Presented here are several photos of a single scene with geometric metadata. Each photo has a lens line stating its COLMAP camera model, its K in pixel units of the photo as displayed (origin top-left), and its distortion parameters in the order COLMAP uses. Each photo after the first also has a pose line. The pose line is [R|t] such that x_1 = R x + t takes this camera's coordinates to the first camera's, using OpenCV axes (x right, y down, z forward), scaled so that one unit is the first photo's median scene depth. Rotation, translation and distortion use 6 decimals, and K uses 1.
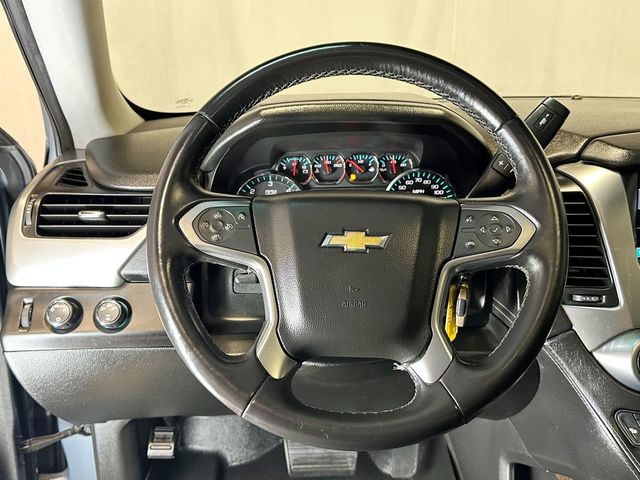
lens RADIAL K [[600.9, 0, 320.0], [0, 600.9, 240.0], [0, 0, 1]] dist [0.181293, -0.418469]
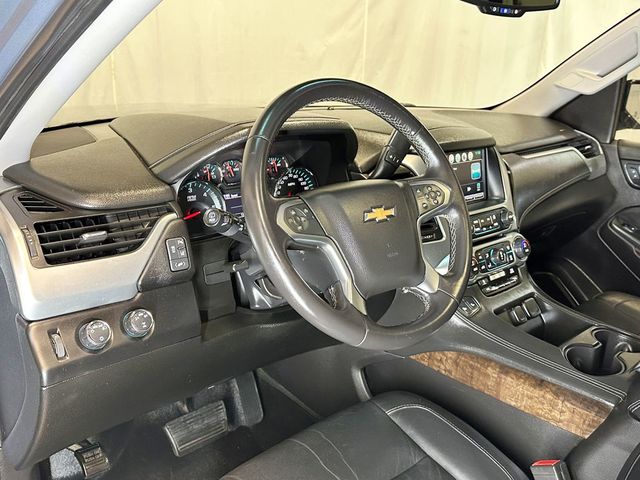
lens RADIAL K [[600.9, 0, 320.0], [0, 600.9, 240.0], [0, 0, 1]] dist [0.181293, -0.418469]
pose [[0.754678, -0.162173, 0.635737, -0.642519], [0.160001, 0.985206, 0.061385, -0.031869], [-0.636287, 0.055392, 0.769461, -0.034210]]
